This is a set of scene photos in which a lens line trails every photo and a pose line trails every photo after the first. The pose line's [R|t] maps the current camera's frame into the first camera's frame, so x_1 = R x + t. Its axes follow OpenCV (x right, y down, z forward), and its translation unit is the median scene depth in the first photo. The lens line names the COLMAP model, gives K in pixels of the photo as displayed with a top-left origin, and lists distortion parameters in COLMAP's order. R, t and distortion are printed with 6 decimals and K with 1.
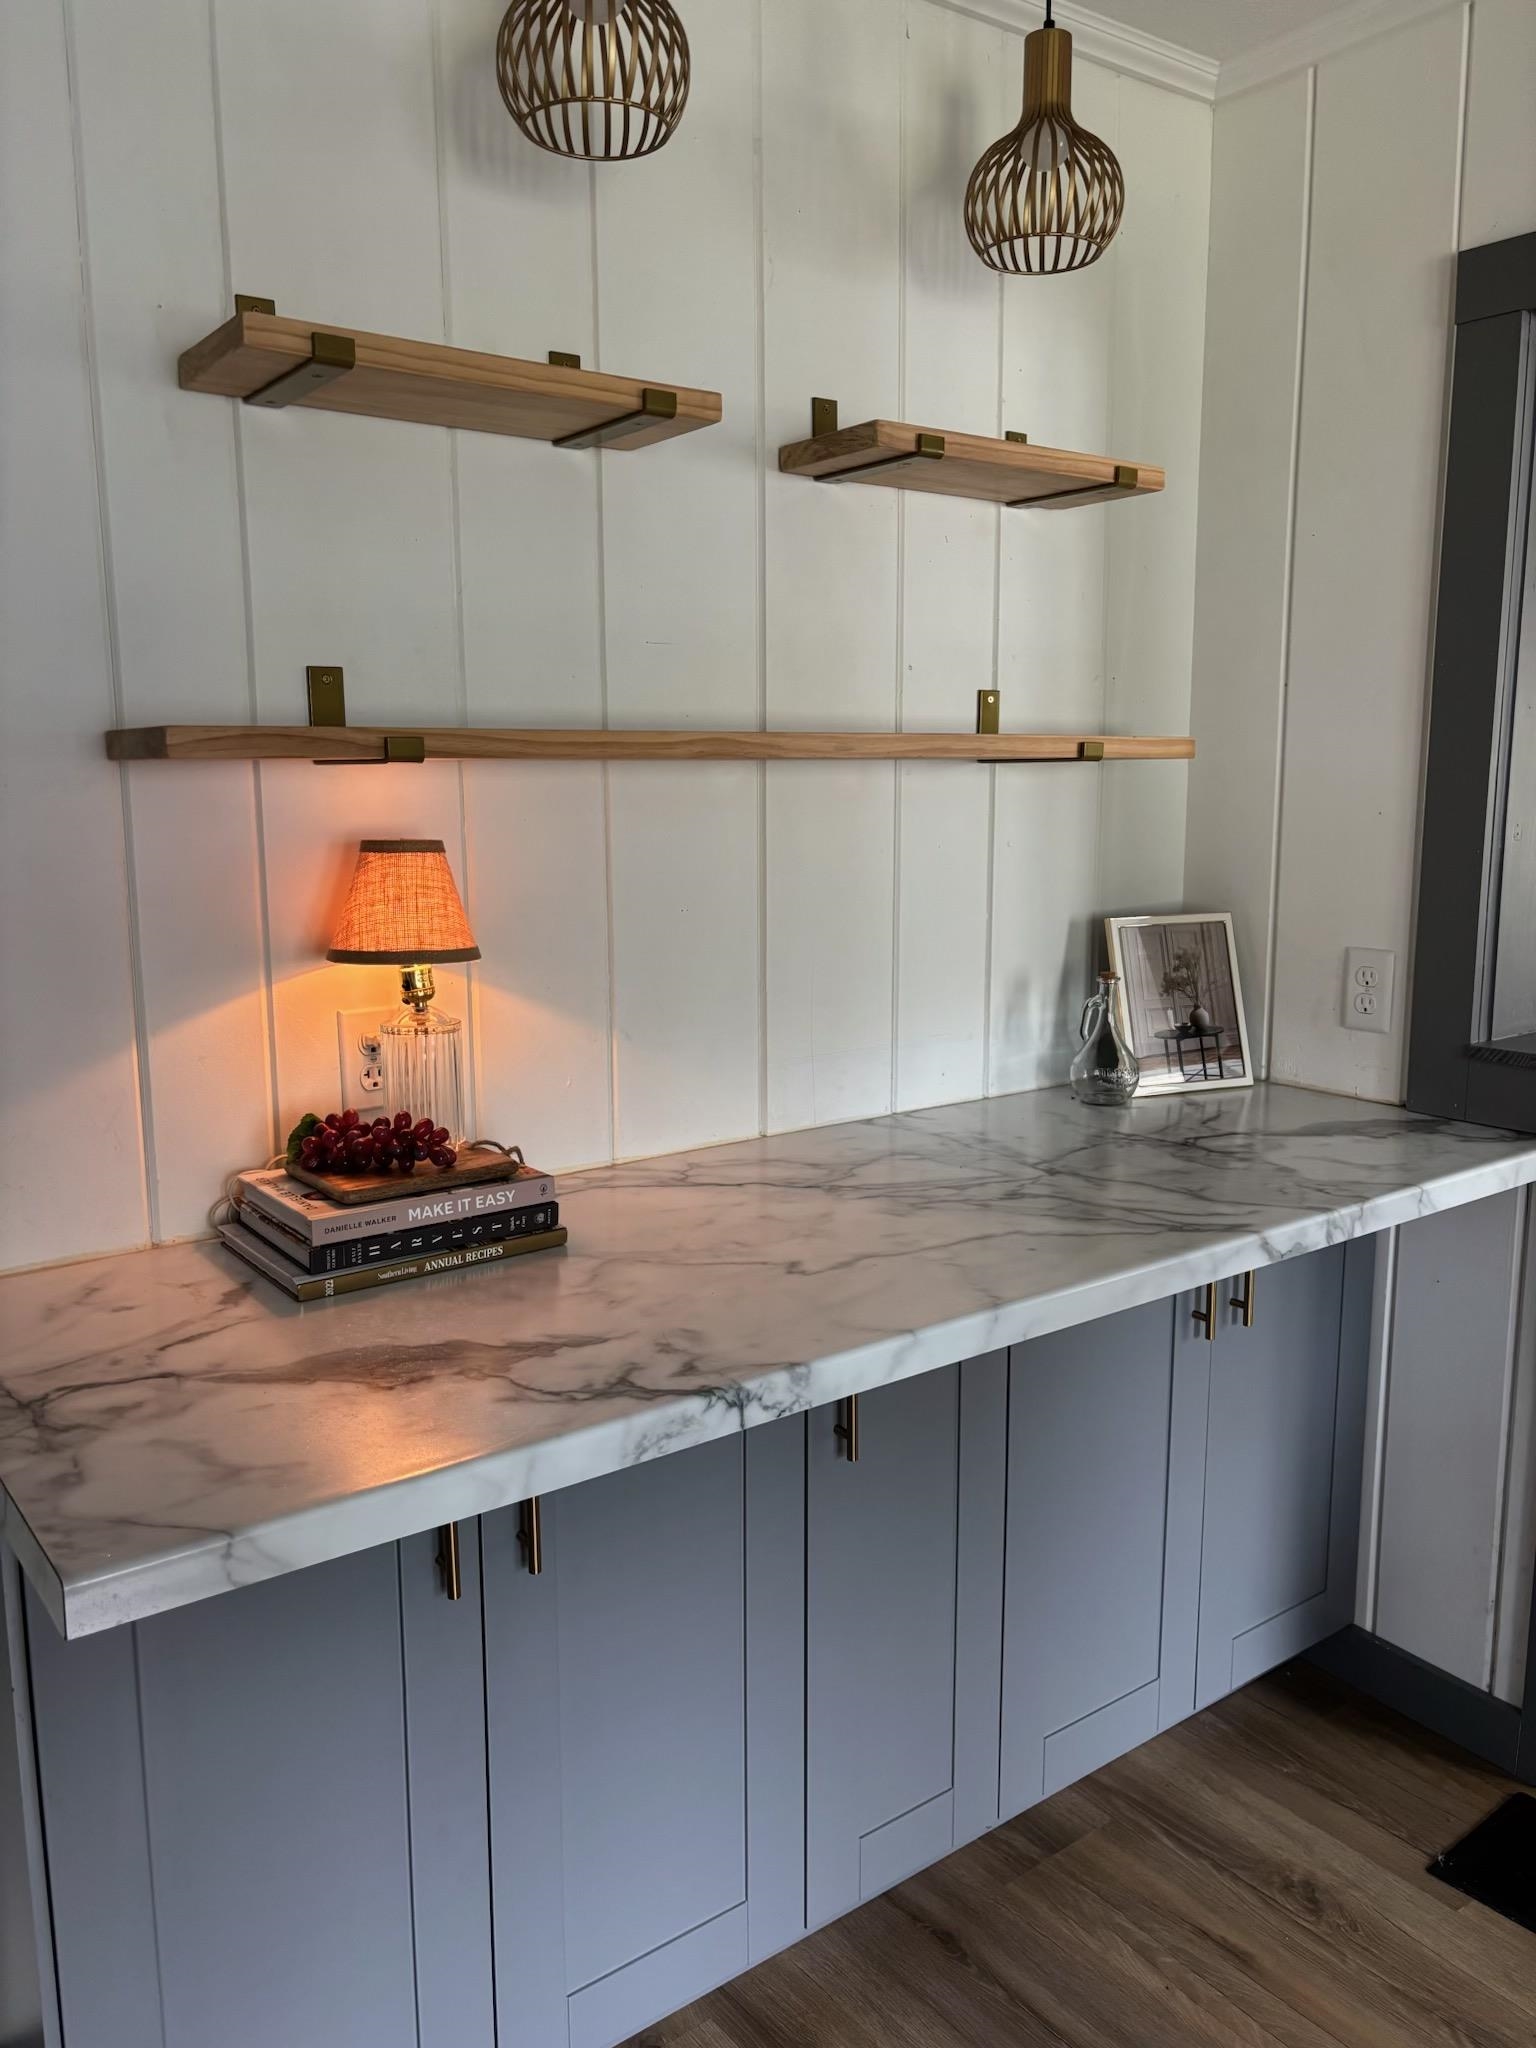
lens RADIAL K [[1543.2, 0, 770.1], [0, 1543.2, 1026.3], [0, 0, 1]] dist [-0.003396, -0.001234]
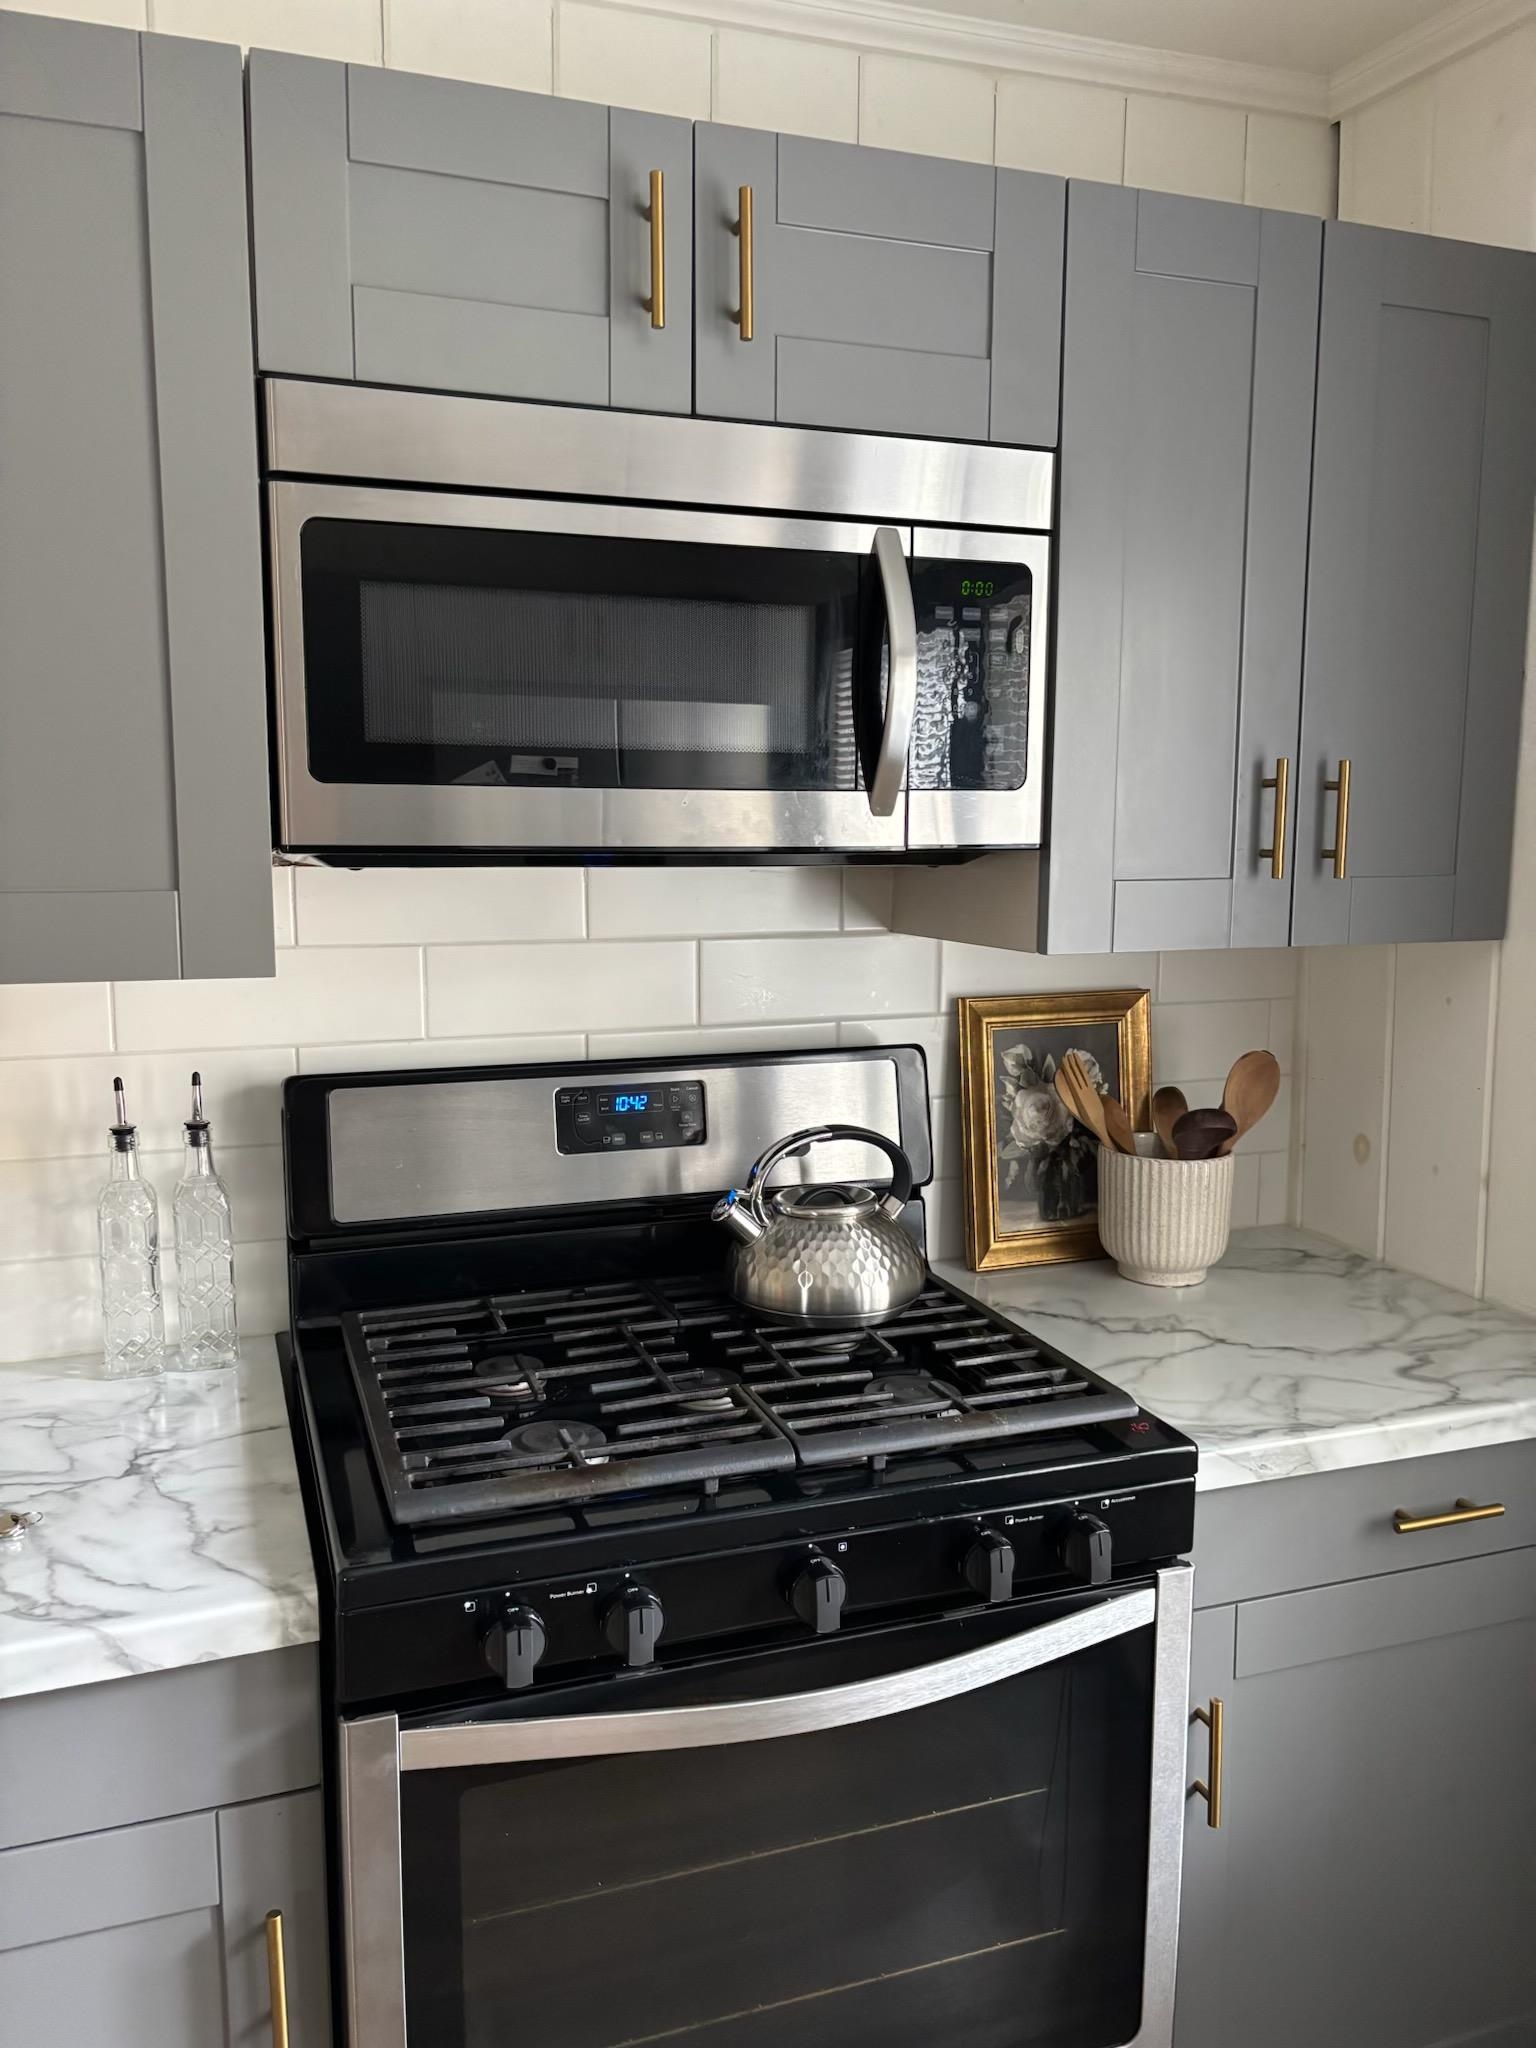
lens RADIAL K [[1543.2, 0, 770.0], [0, 1543.2, 1027.3], [0, 0, 1]] dist [-0.003396, -0.001234]
pose [[0.954359, 0.050606, -0.294344, 0.779919], [-0.057407, 0.998245, -0.014508, -0.152422], [0.293093, 0.030744, 0.955589, 0.370621]]
